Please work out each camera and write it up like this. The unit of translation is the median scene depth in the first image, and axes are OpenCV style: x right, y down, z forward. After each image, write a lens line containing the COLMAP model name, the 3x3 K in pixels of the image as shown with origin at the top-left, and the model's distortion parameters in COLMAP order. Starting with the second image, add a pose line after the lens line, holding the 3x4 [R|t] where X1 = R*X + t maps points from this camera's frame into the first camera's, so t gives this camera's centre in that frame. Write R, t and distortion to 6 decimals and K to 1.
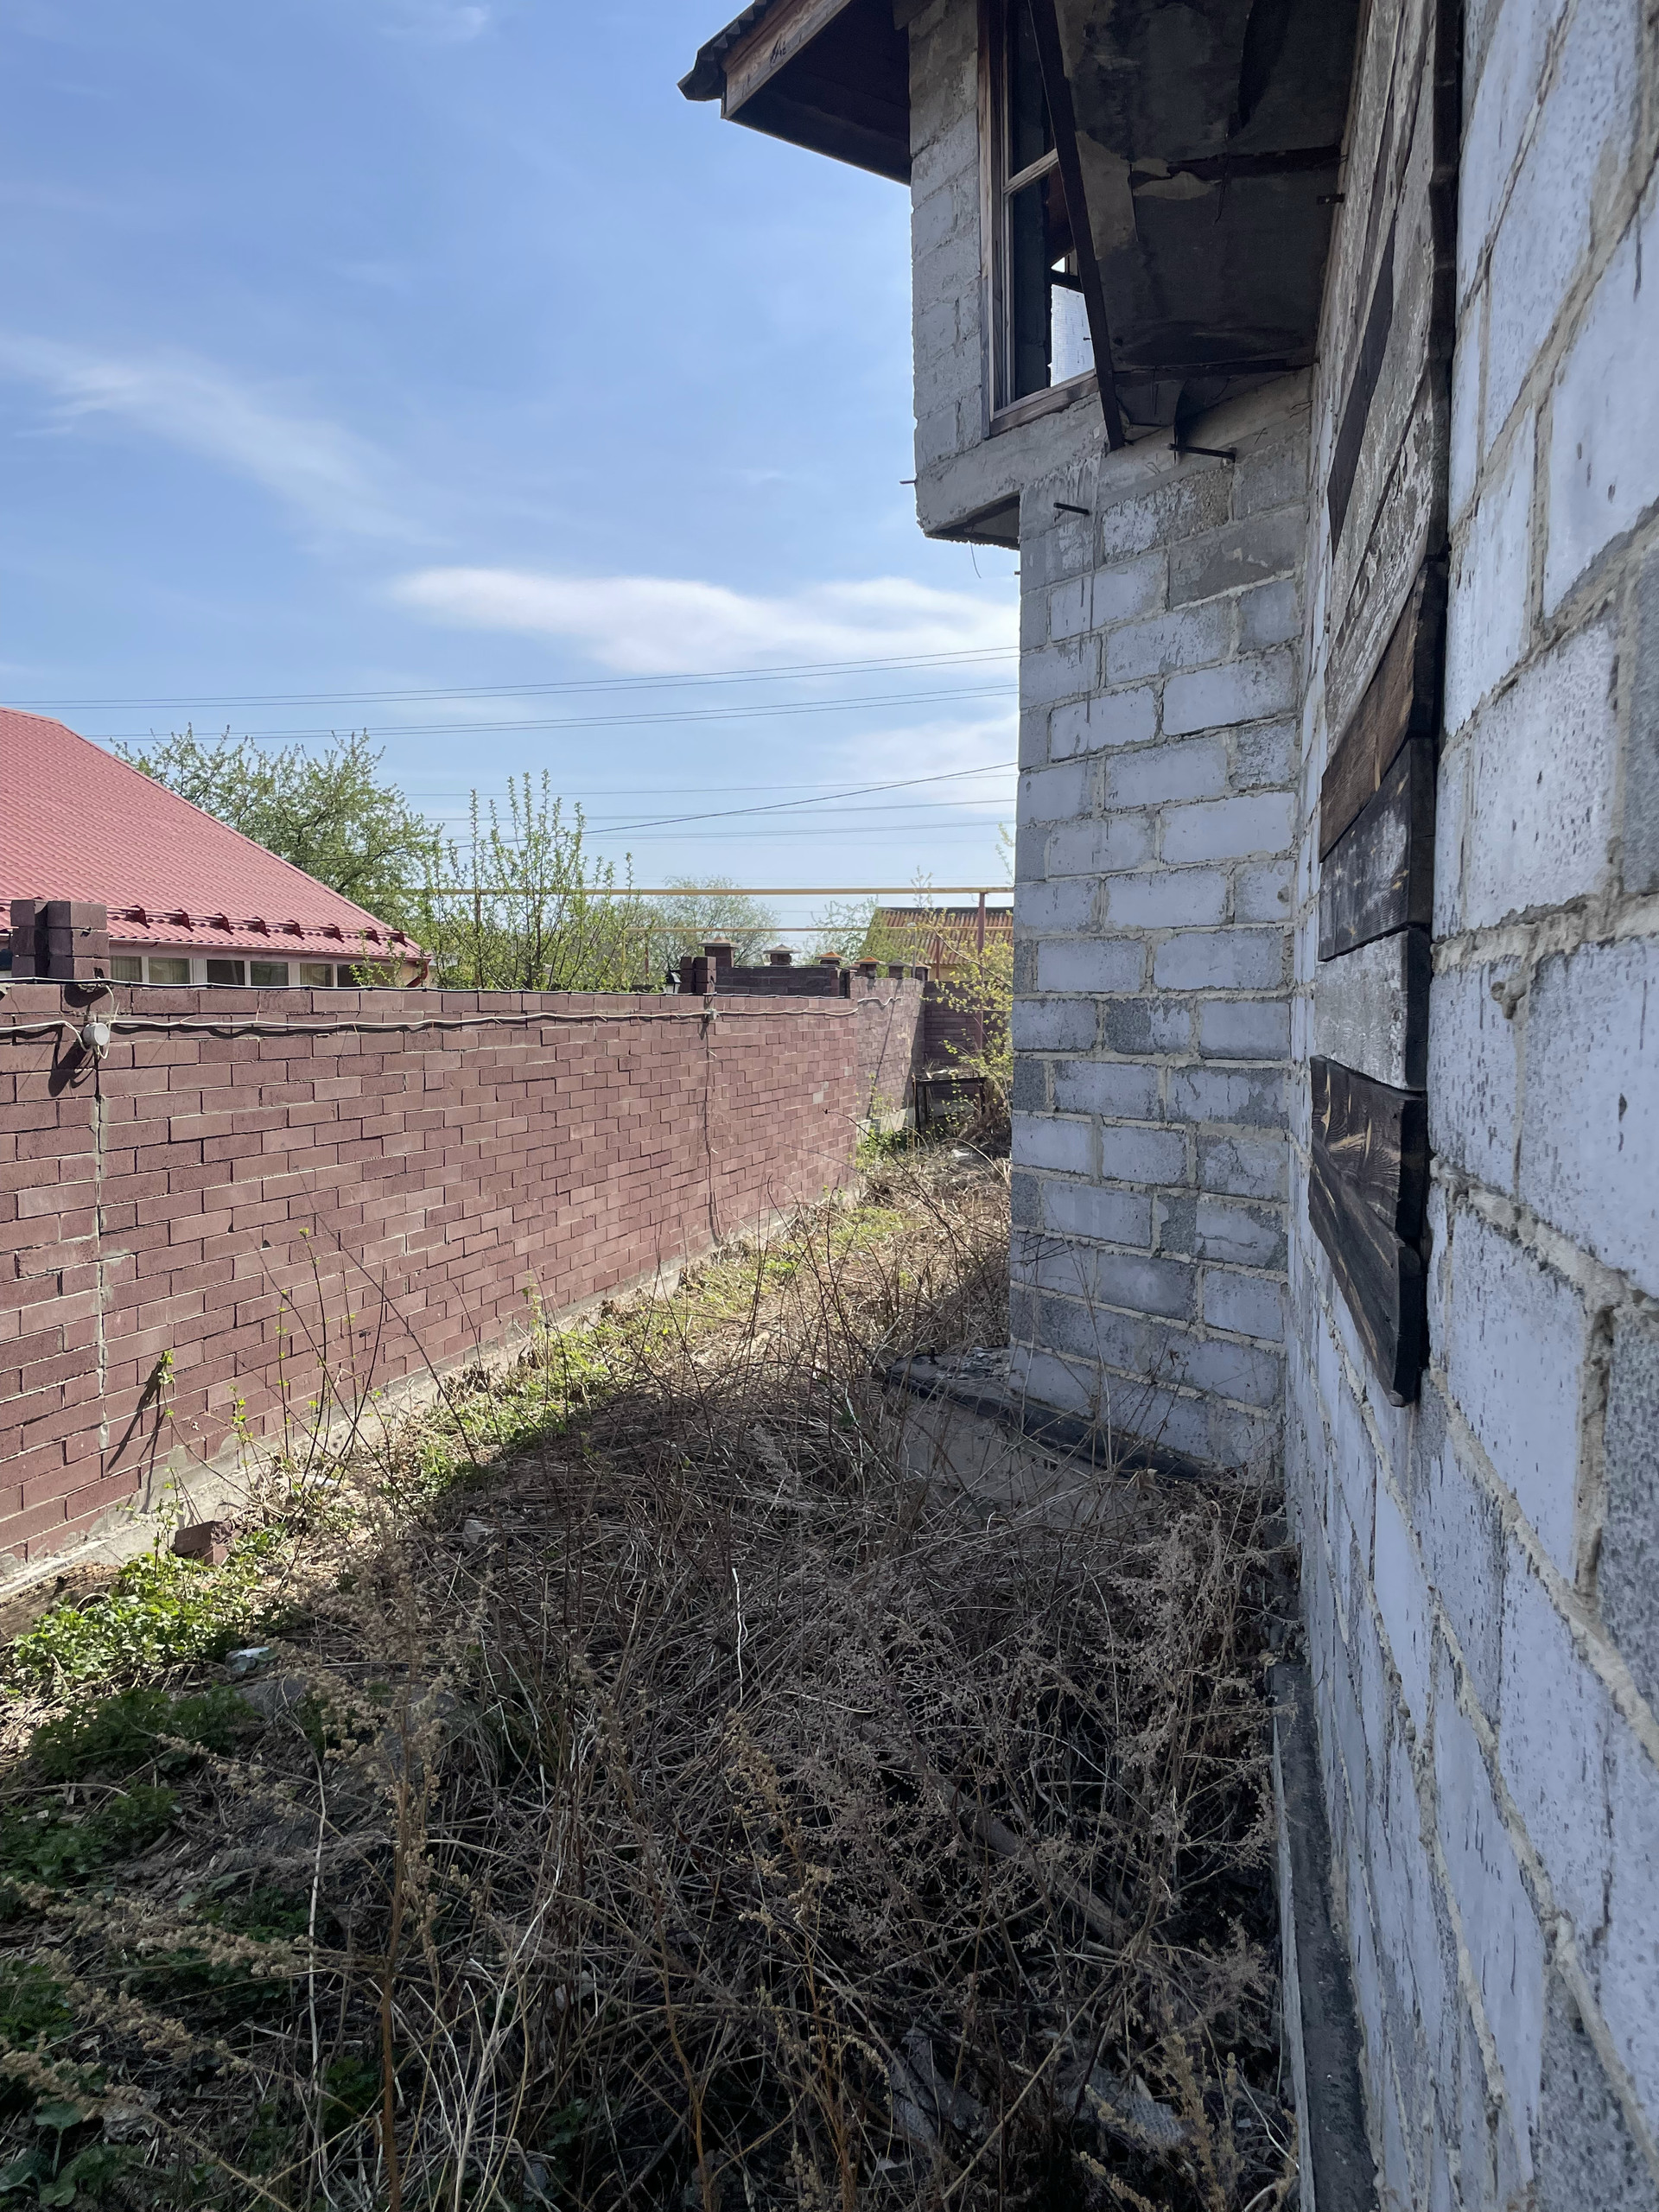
lens RADIAL K [[1687.3, 0, 829.5], [0, 1687.3, 1106.0], [0, 0, 1]] dist [0.081115, -0.080870]
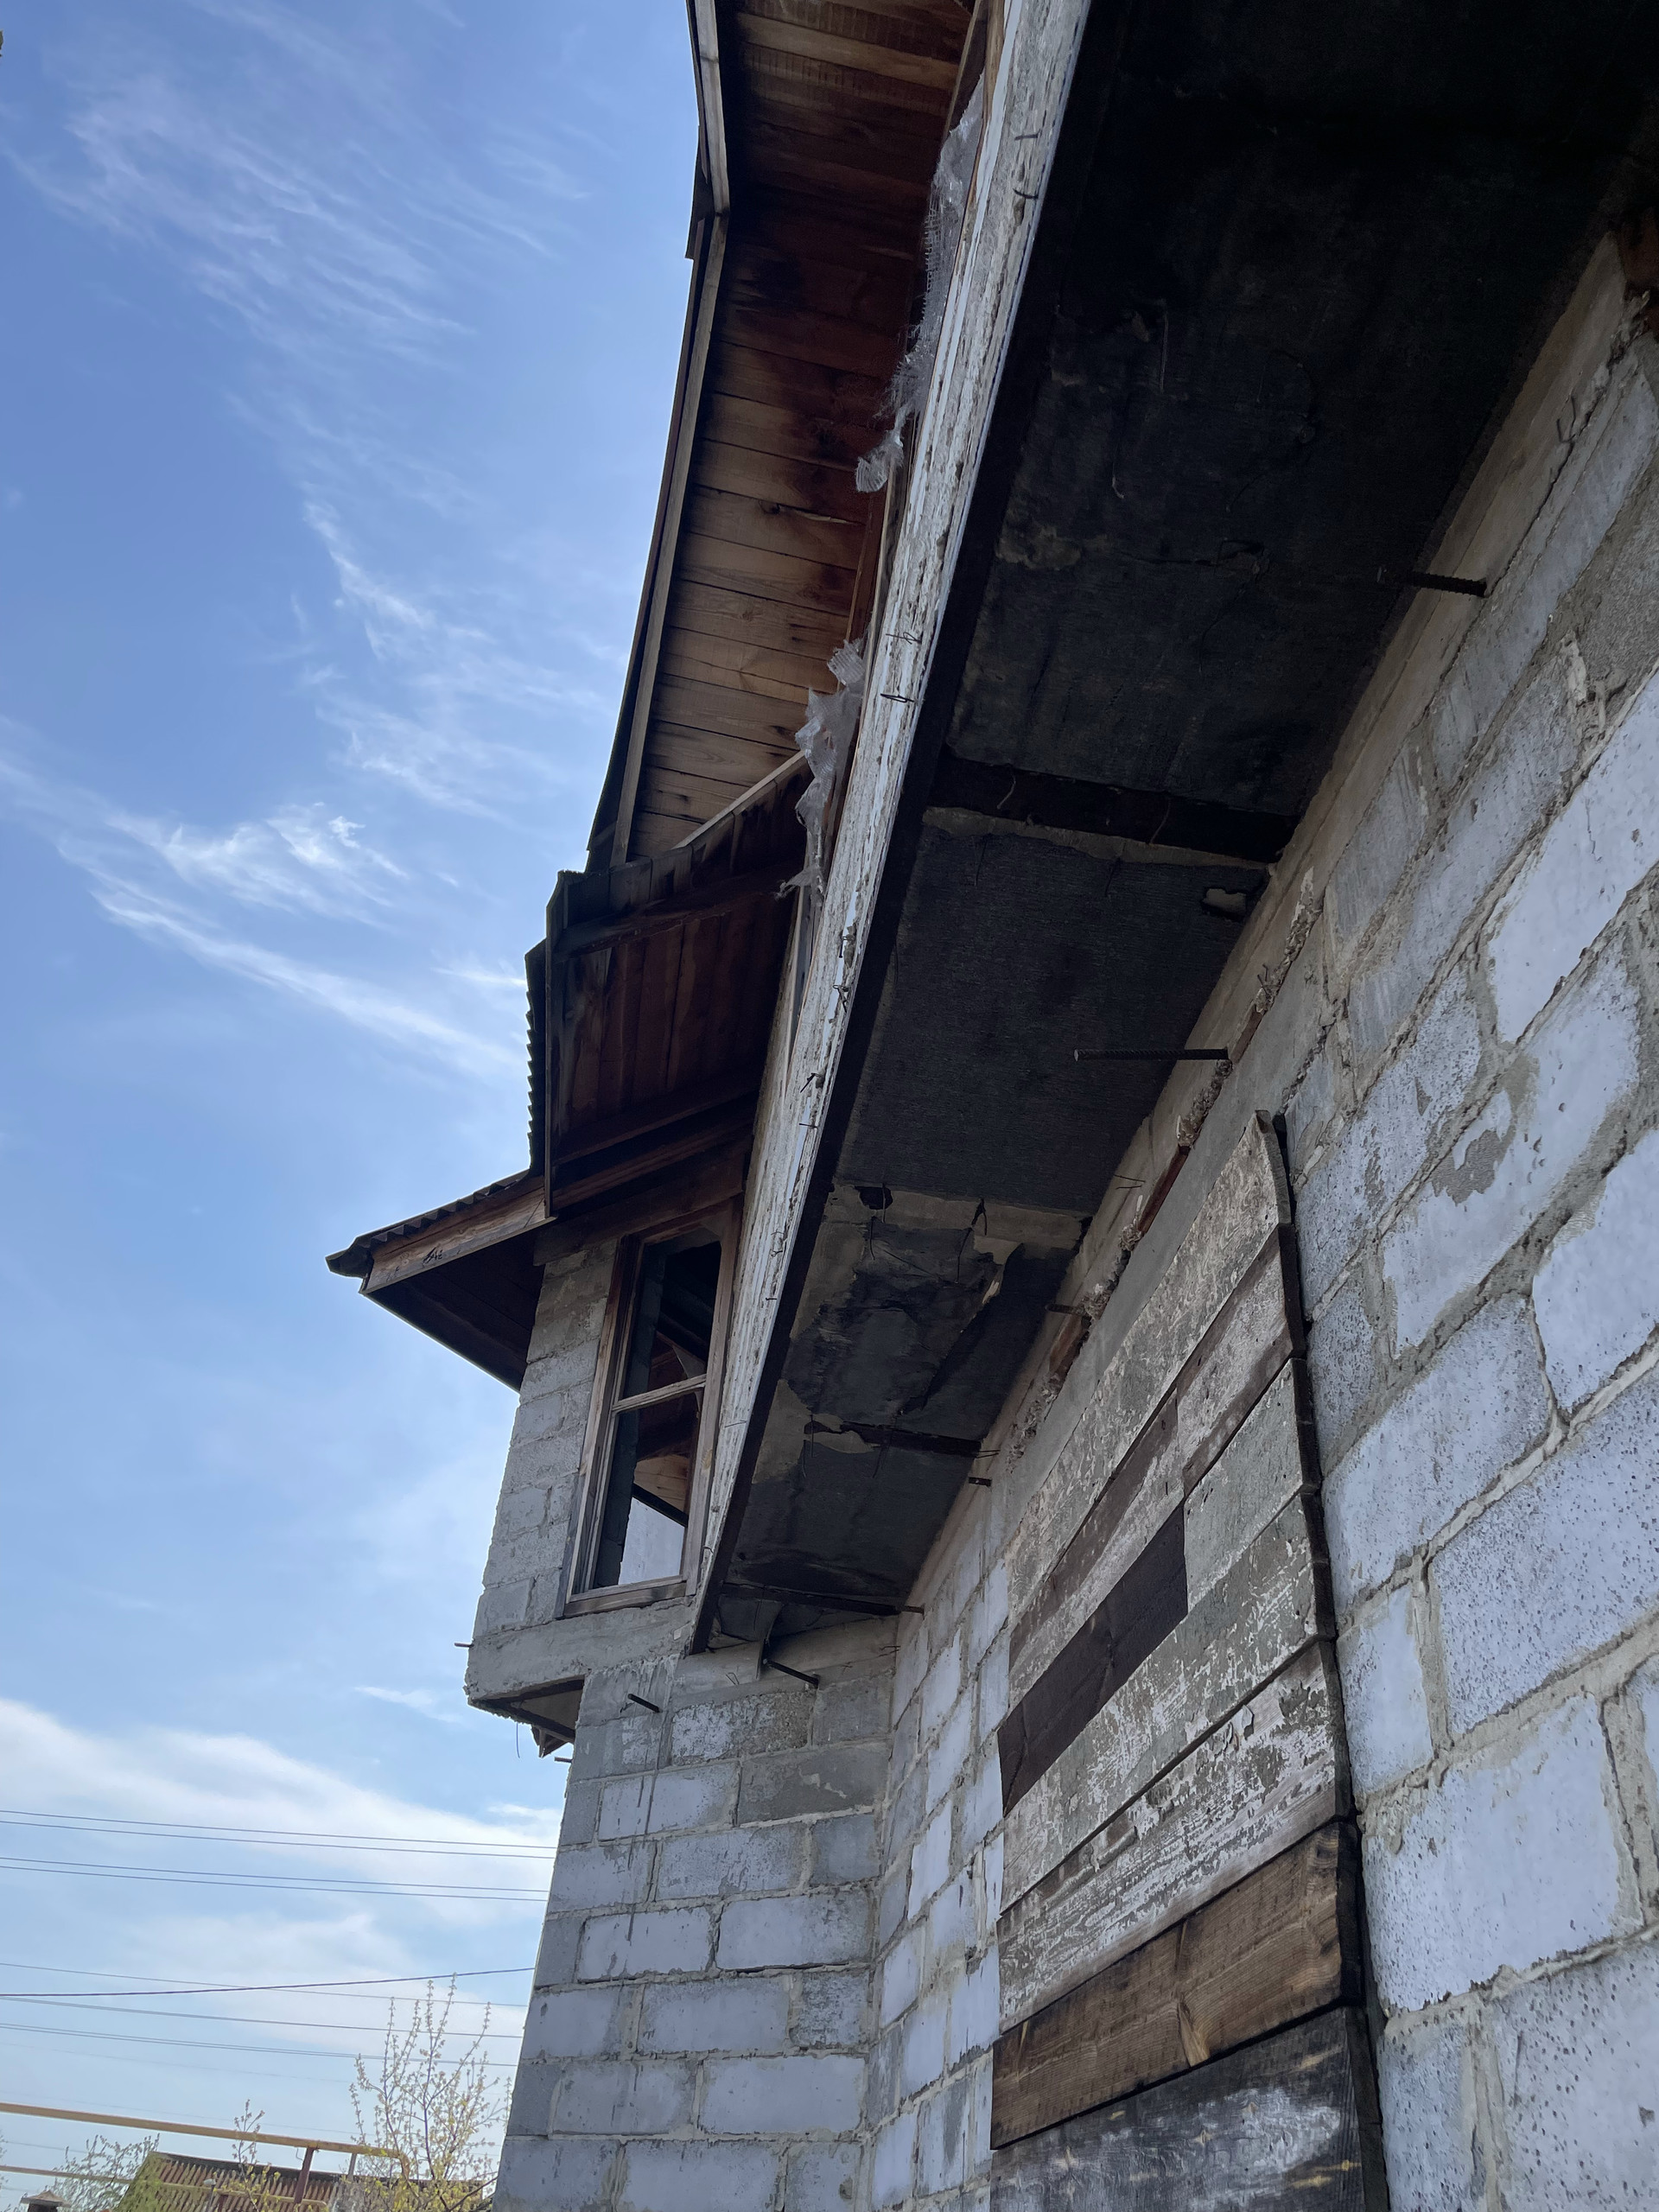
lens RADIAL K [[1702.4, 0, 829.5], [0, 1702.4, 1106.0], [0, 0, 1]] dist [0.080620, -0.085793]
pose [[0.930605, 0.269913, 0.247228, -0.098331], [-0.055368, 0.771473, -0.633848, 0.009839], [-0.361813, 0.576173, 0.732882, 0.026026]]
